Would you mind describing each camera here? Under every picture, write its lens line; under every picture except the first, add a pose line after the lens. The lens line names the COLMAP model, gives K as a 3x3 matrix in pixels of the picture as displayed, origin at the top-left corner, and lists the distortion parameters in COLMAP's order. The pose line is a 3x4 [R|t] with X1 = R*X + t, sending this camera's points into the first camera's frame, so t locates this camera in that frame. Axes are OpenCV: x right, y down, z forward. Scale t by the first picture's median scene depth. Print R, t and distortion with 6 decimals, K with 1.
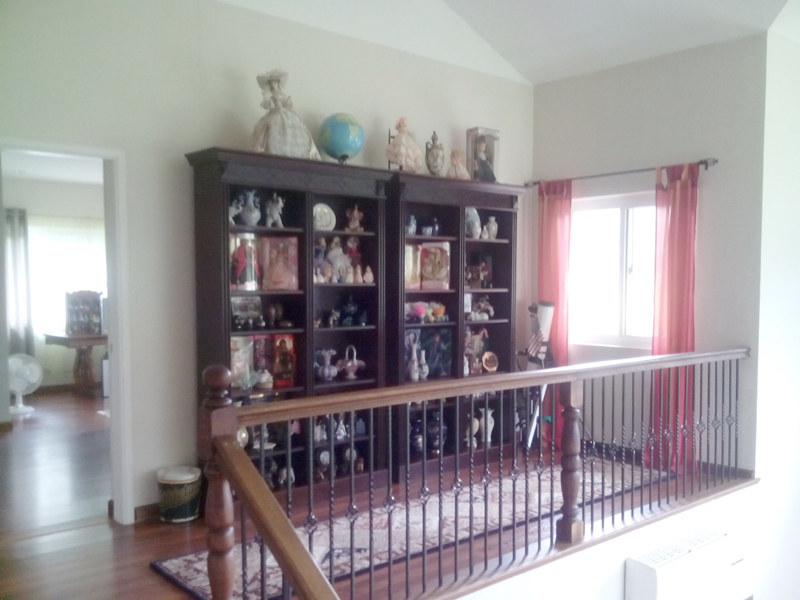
lens RADIAL K [[770.8, 0, 398.7], [0, 770.8, 301.8], [0, 0, 1]] dist [0.024514, 0.000000]
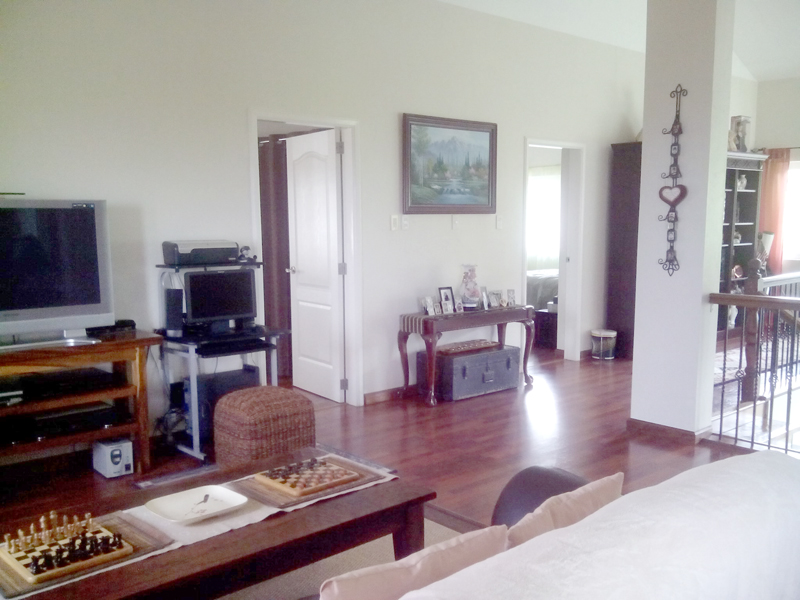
lens RADIAL K [[770.8, 0, 405.0], [0, 770.8, 307.3], [0, 0, 1]] dist [0.024514, 0.000000]
pose [[0.999902, -0.006221, 0.012508, -0.566210], [0.004977, 0.995259, 0.097130, -0.002610], [-0.013052, -0.097059, 0.995193, -0.531635]]
